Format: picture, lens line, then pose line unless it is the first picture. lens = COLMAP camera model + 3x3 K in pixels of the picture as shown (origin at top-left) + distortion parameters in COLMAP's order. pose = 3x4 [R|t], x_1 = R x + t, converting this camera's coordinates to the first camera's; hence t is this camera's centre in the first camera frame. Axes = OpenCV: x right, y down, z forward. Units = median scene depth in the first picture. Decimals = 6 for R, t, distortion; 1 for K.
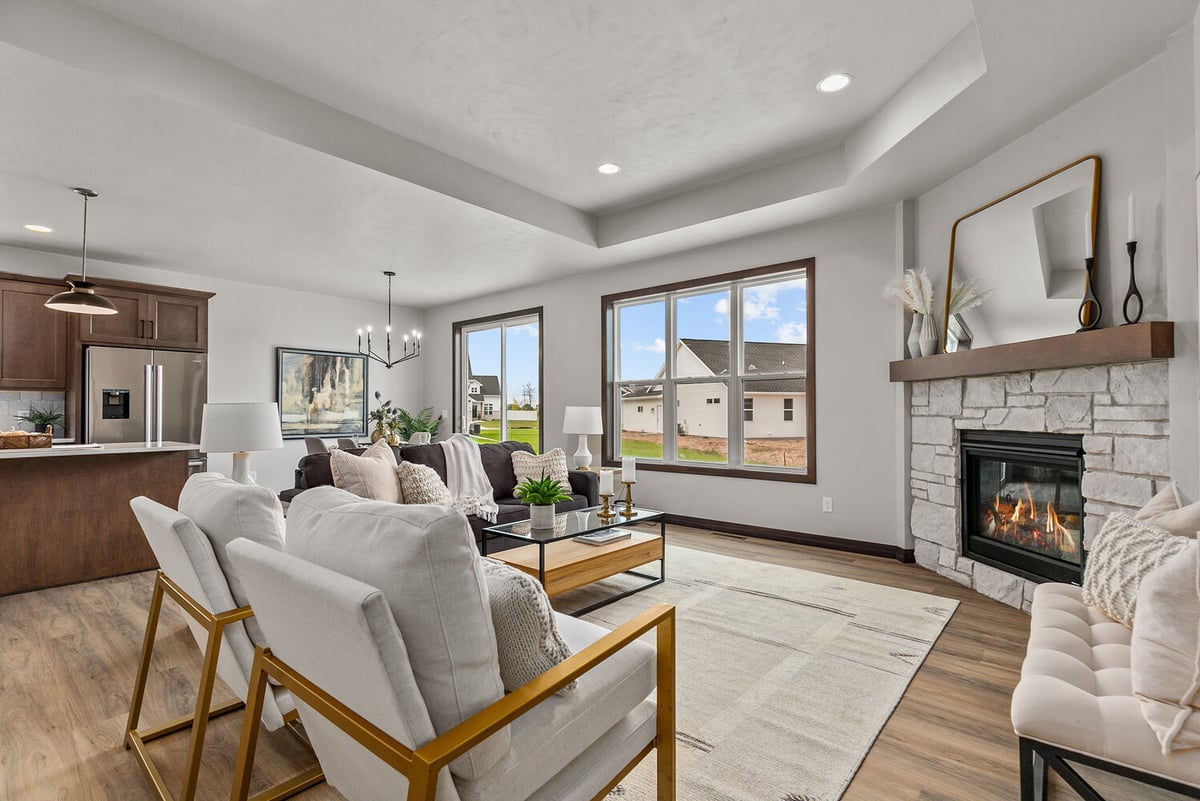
lens RADIAL K [[548.8, 0, 602.3], [0, 548.8, 406.6], [0, 0, 1]] dist [0.000776, 0.000076]
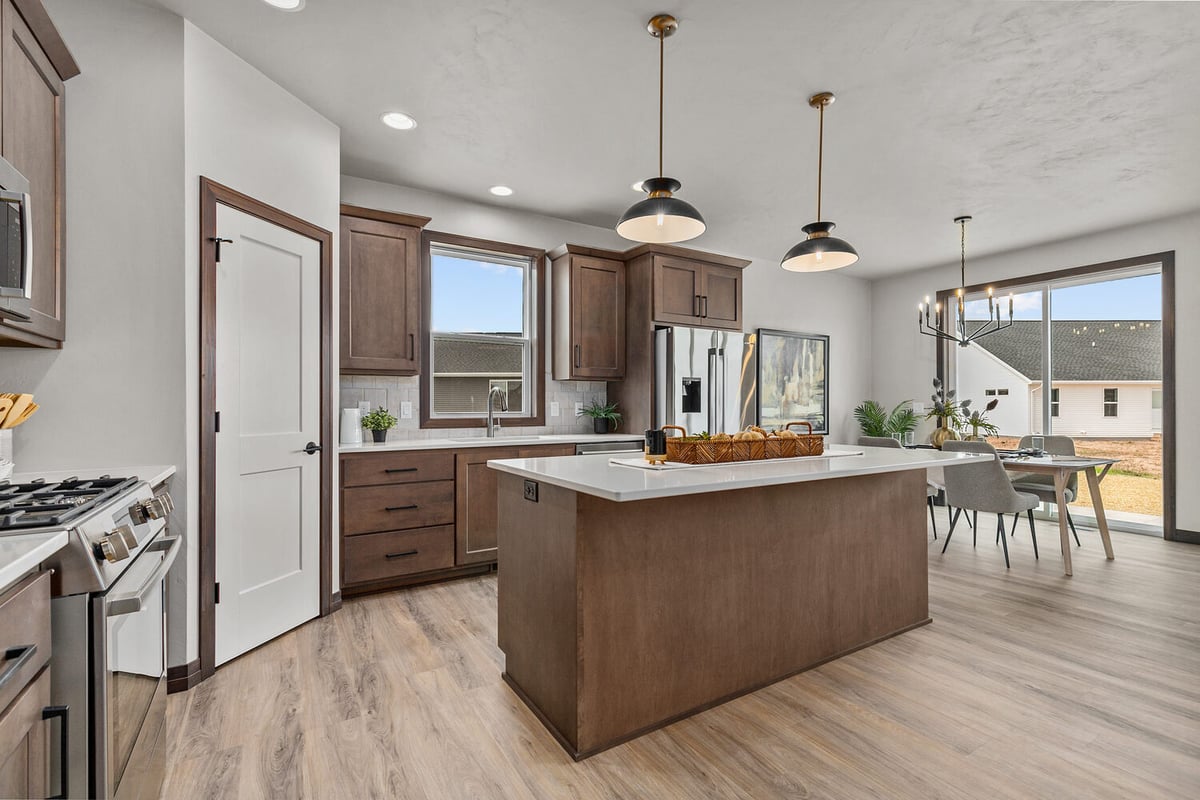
lens RADIAL K [[541.3, 0, 606.2], [0, 541.3, 404.9], [0, 0, 1]] dist [0.002038, -0.000475]
pose [[0.952840, -0.000986, -0.303471, -0.542915], [0.003408, 0.999966, 0.007452, 0.002497], [0.303453, -0.008135, 0.952812, 0.125042]]
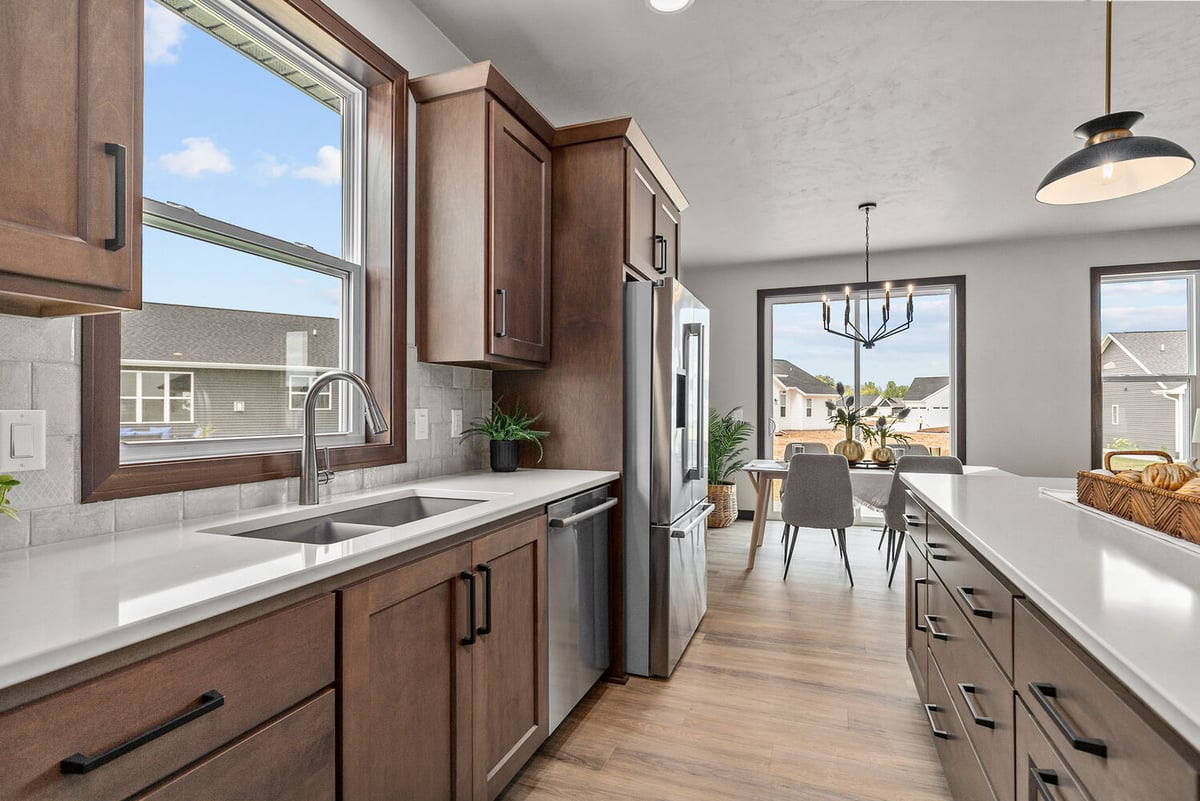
lens RADIAL K [[574.8, 0, 606.2], [0, 574.8, 408.4], [0, 0, 1]] dist [0.001921, 0.000224]
pose [[0.937374, -0.000558, 0.348324, -0.807195], [-0.001224, 0.999987, 0.004897, 0.001545], [-0.348322, -0.005017, 0.937361, 0.383093]]
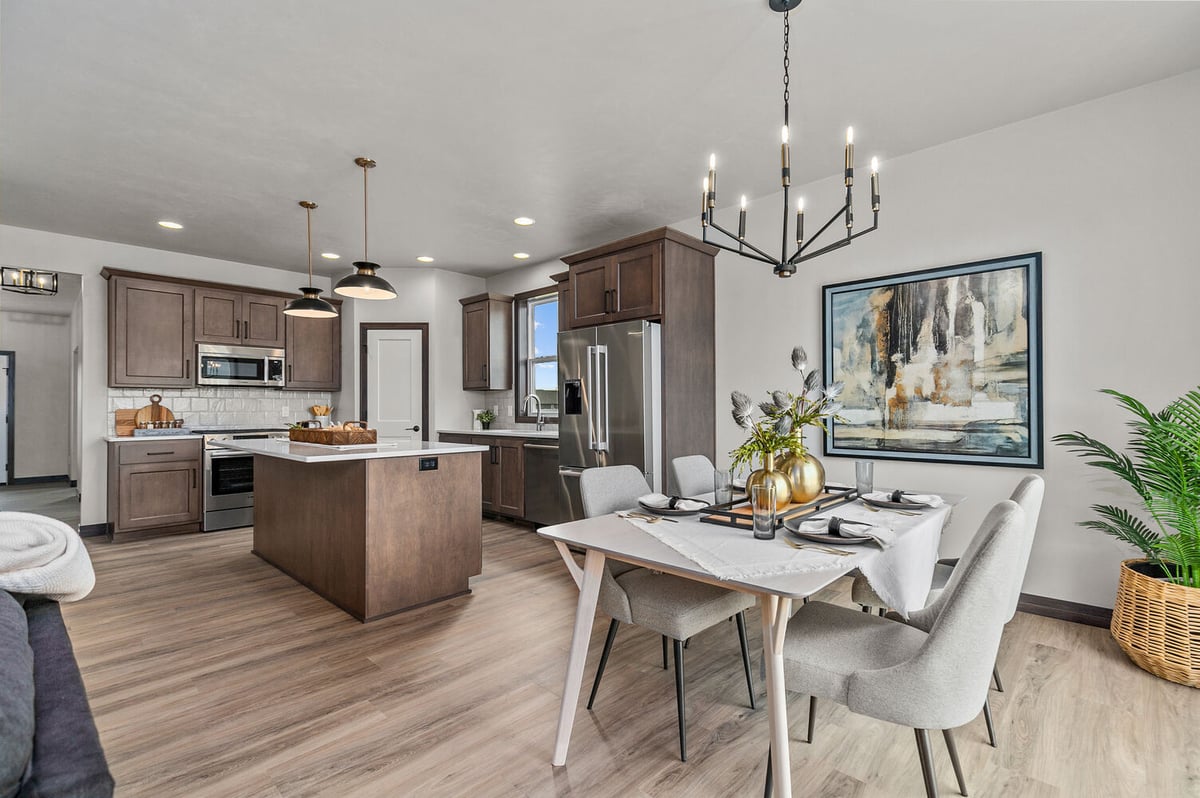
lens RADIAL K [[541.3, 0, 606.2], [0, 541.3, 403.9], [0, 0, 1]] dist [0.002038, -0.000475]
pose [[-0.045581, -0.007486, -0.998933, -0.041106], [0.015540, 0.999846, -0.008202, 0.009409], [0.998840, -0.015897, -0.045458, 0.778187]]
